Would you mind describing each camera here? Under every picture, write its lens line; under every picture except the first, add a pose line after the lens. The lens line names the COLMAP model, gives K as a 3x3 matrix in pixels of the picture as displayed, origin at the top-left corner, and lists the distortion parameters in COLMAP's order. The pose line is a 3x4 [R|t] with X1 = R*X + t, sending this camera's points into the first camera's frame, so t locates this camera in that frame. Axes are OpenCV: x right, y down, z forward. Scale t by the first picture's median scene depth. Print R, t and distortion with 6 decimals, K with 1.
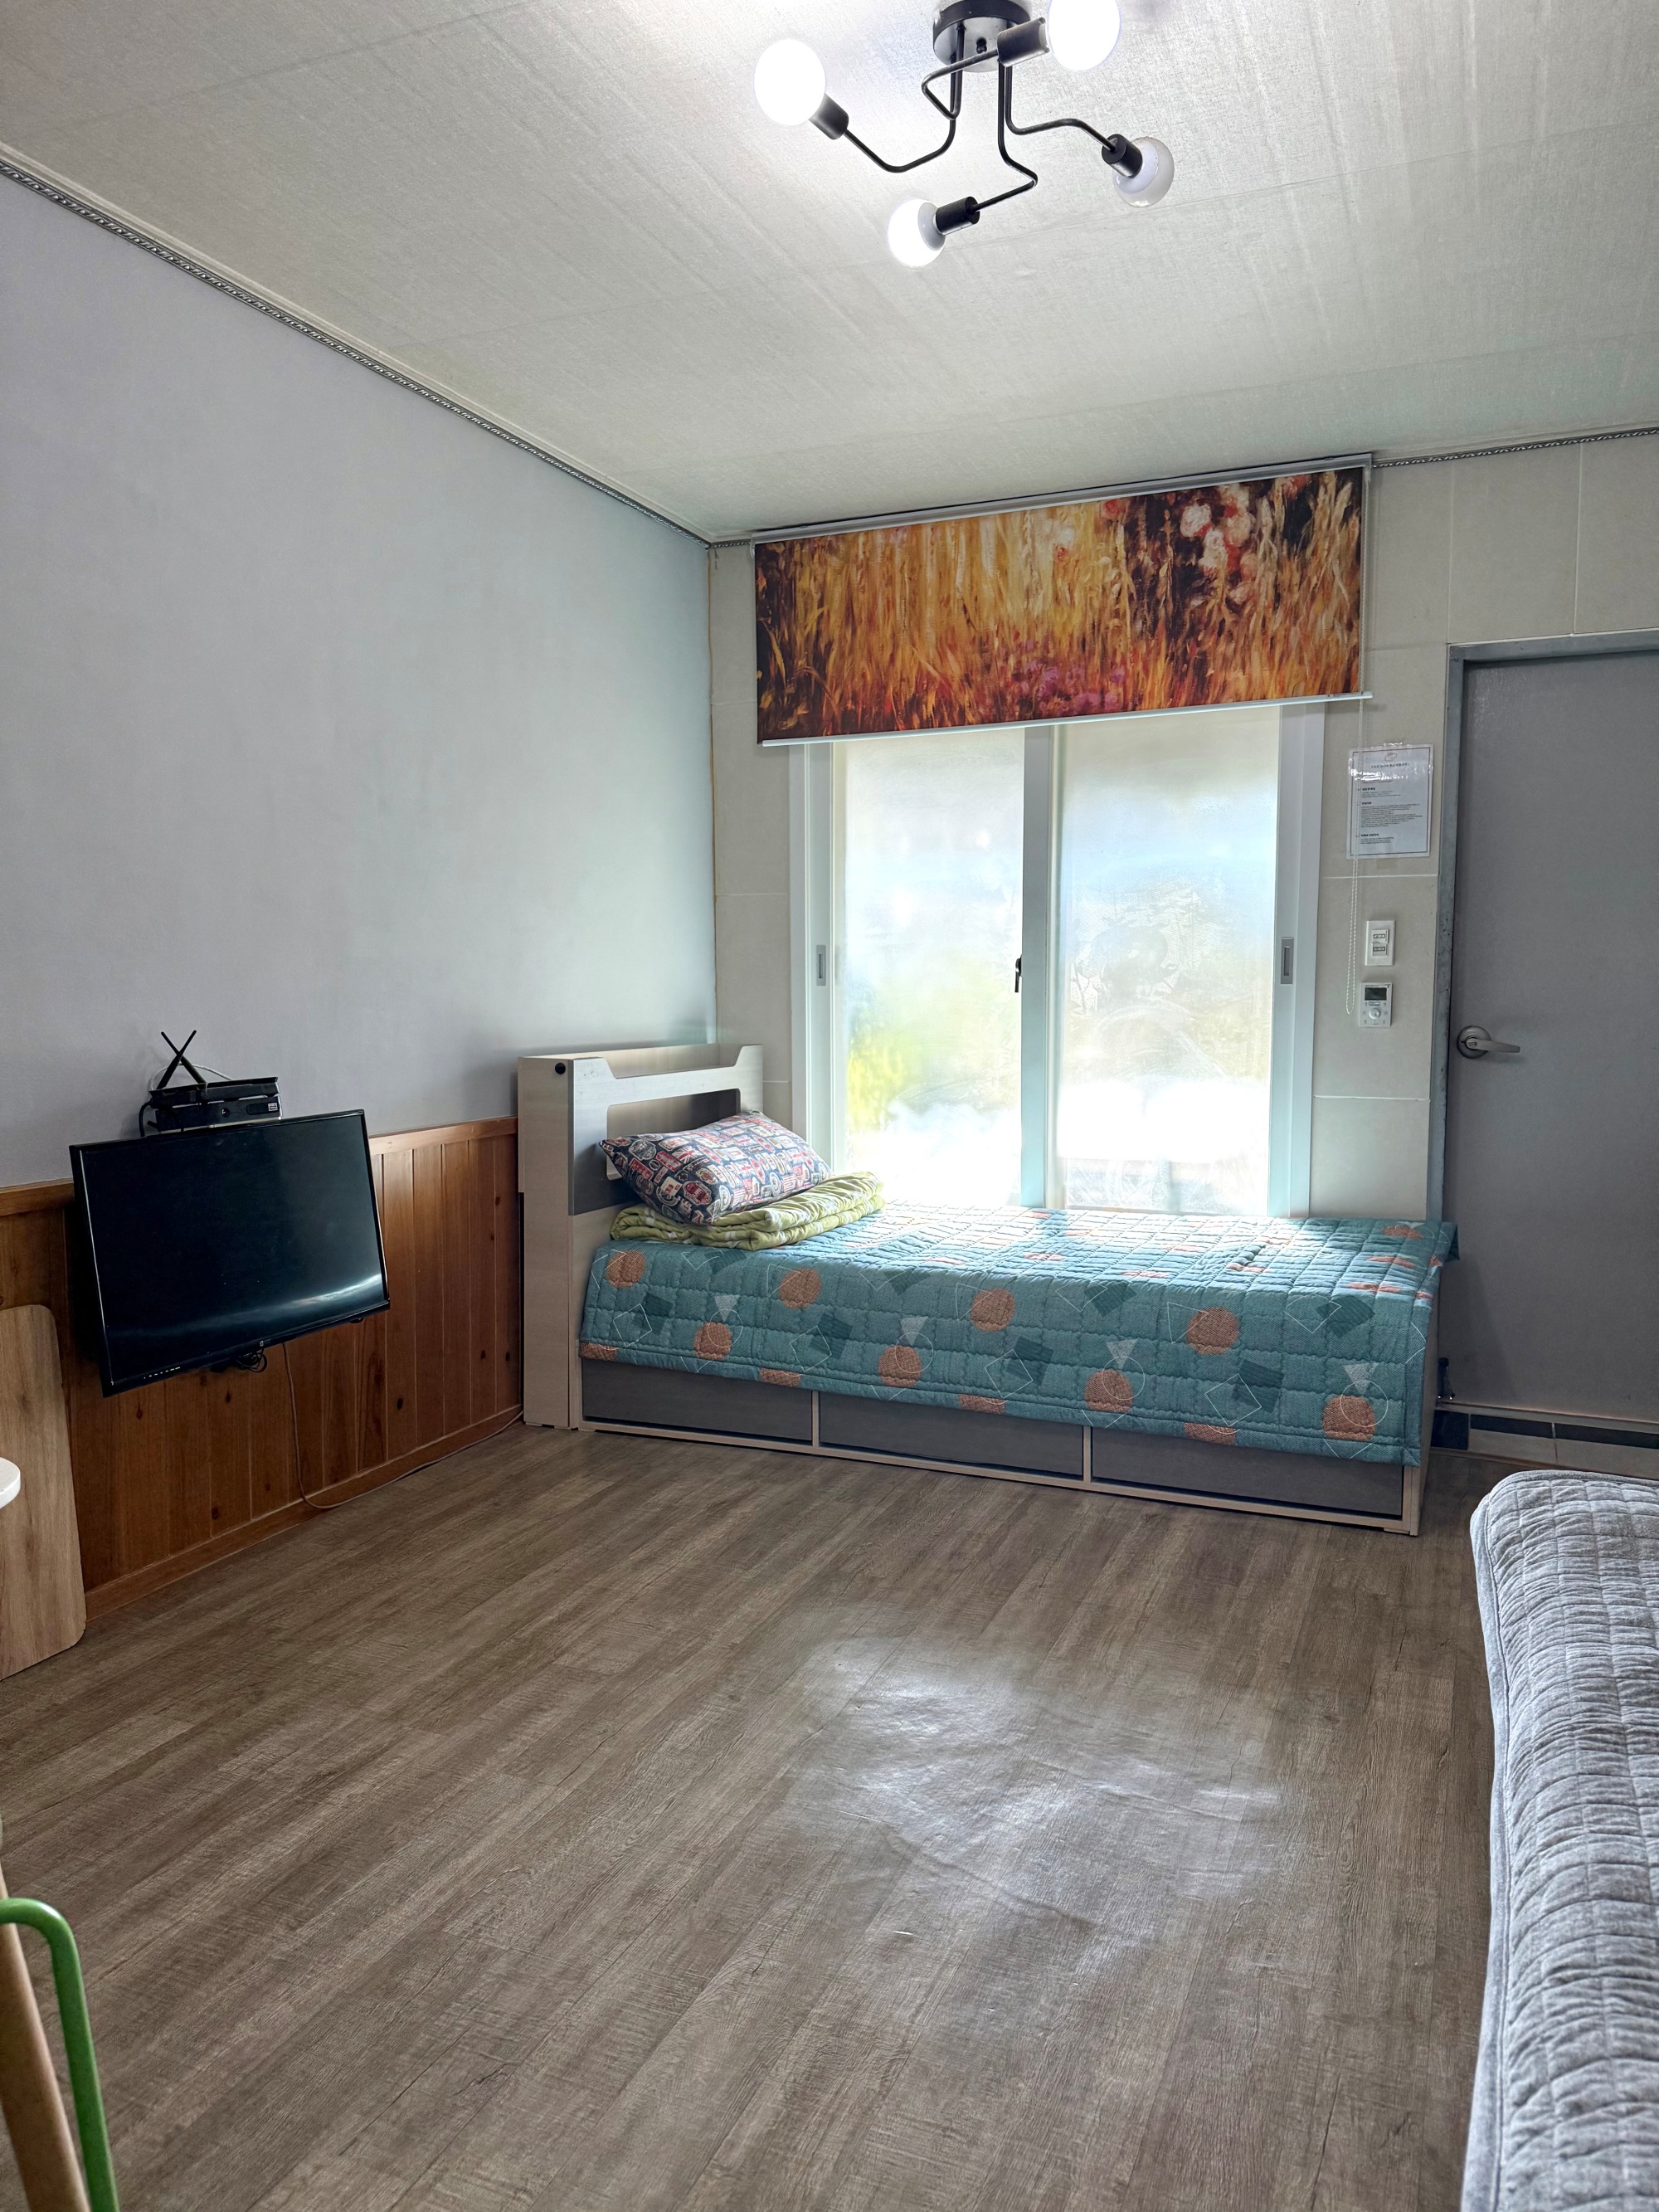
lens RADIAL K [[1545.0, 0, 806.8], [0, 1545.0, 1102.2], [0, 0, 1]] dist [0.021445, -0.033715]
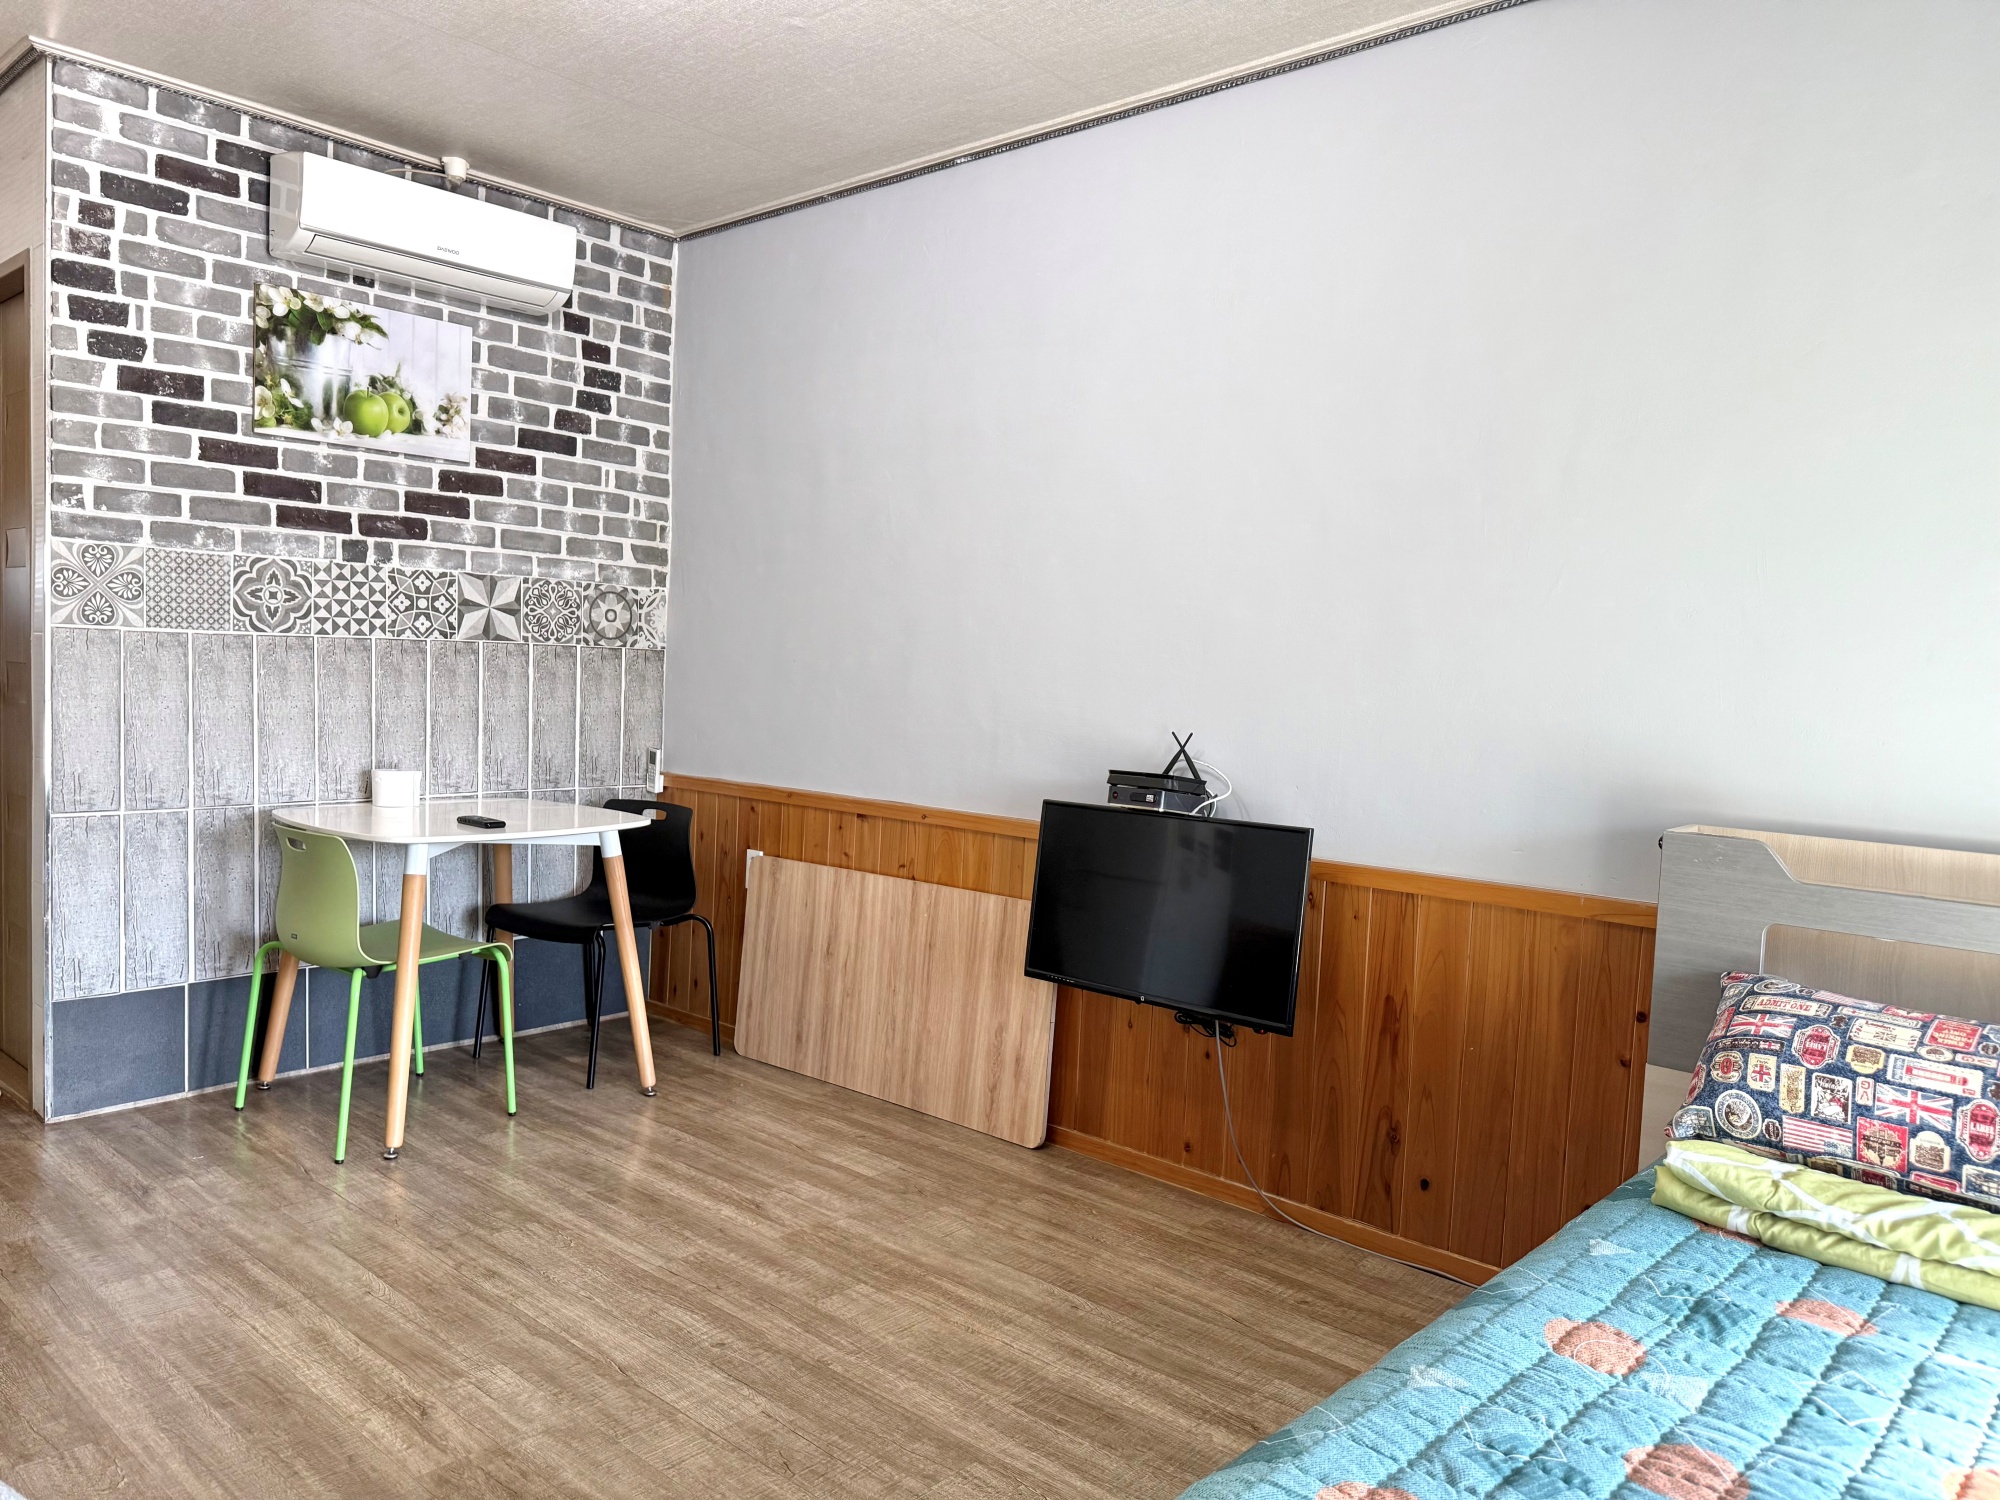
lens RADIAL K [[1397.1, 0, 1007.1], [0, 1397.1, 769.2], [0, 0, 1]] dist [0.021445, -0.033715]
pose [[-0.299387, 0.067263, -0.951758, 0.721943], [-0.114412, 0.987784, 0.105799, -0.123865], [0.947247, 0.140567, -0.288034, 1.289342]]
